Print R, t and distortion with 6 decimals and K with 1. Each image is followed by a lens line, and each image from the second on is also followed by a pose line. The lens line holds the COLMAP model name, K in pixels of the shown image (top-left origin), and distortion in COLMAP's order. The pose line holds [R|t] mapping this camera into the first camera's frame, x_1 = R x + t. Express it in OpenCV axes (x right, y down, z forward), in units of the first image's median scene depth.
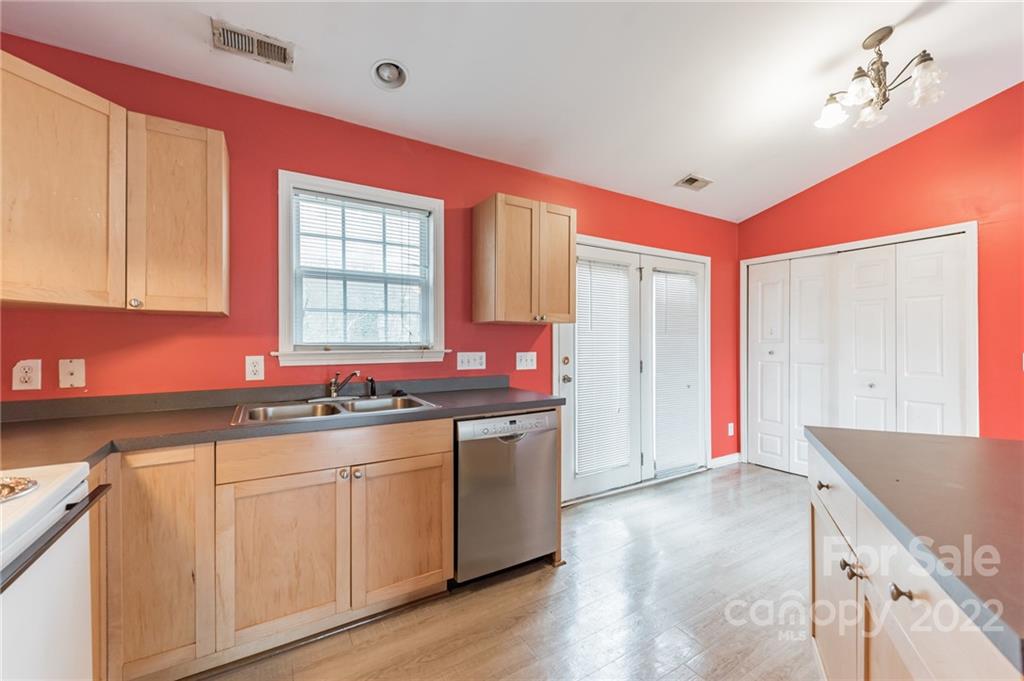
lens RADIAL K [[413.0, 0, 512.0], [0, 413.0, 340.5], [0, 0, 1]] dist [0.000081, -0.000014]
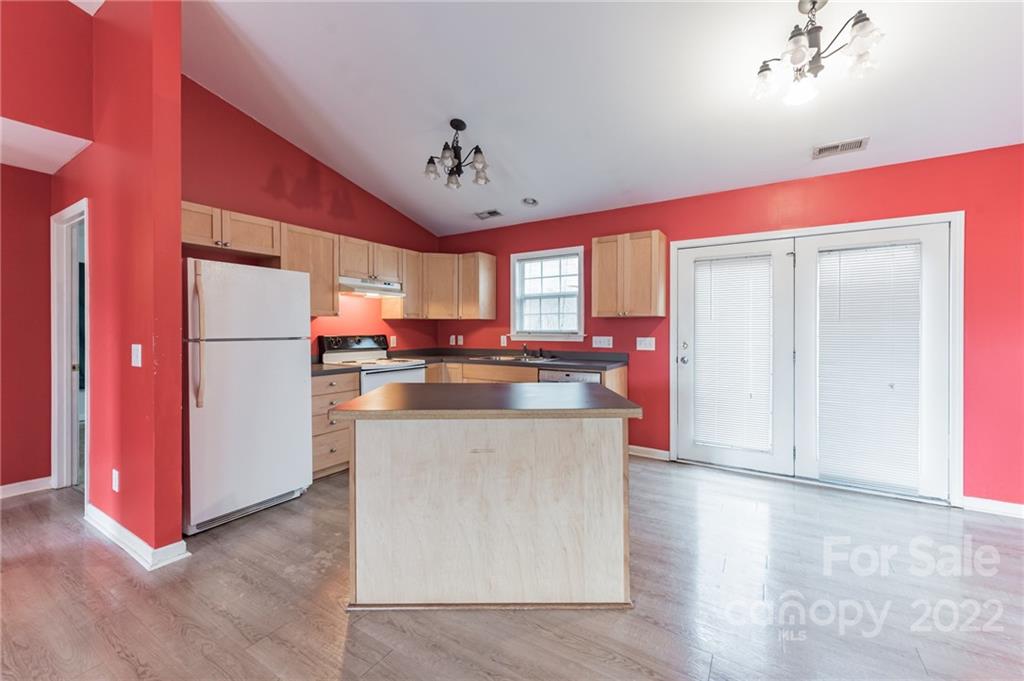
lens RADIAL K [[415.5, 0, 511.4], [0, 415.5, 332.9], [0, 0, 1]] dist [0.000019, -0.000044]
pose [[0.444354, 0.008245, -0.895813, 1.254132], [0.002846, 0.999940, 0.010615, -0.003718], [0.895847, -0.007266, 0.444304, -0.016449]]
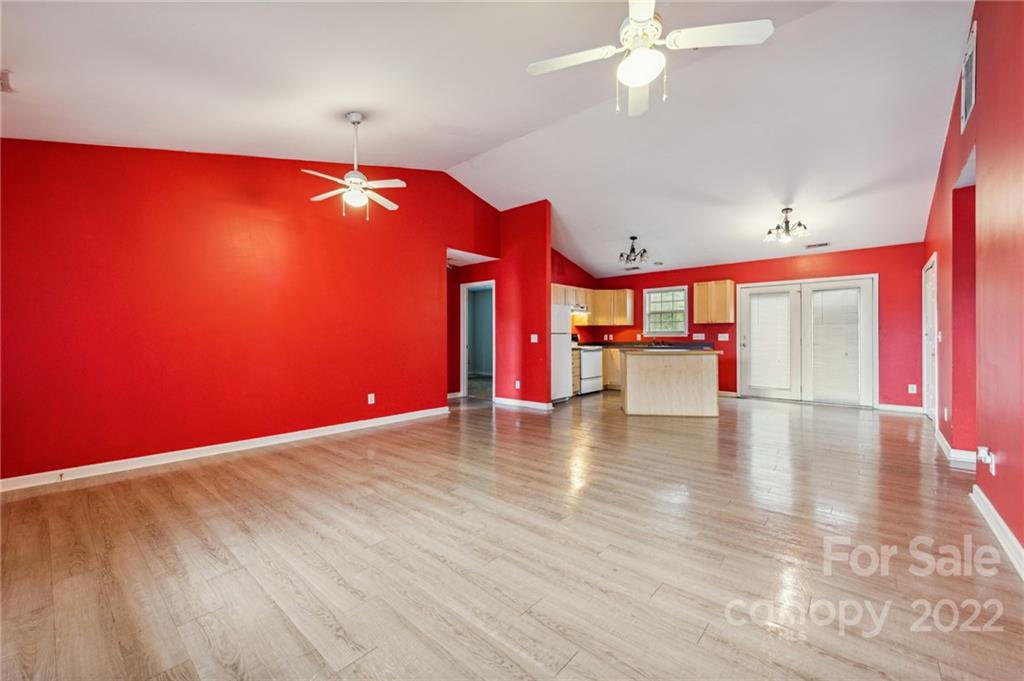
lens RADIAL K [[415.0, 0, 512.0], [0, 415.0, 340.5], [0, 0, 1]] dist [0.000120, -0.000099]
pose [[0.301648, 0.007079, -0.953393, 2.509593], [0.007669, 0.999922, 0.009850, 0.039464], [0.953389, -0.010283, 0.301570, -1.261502]]
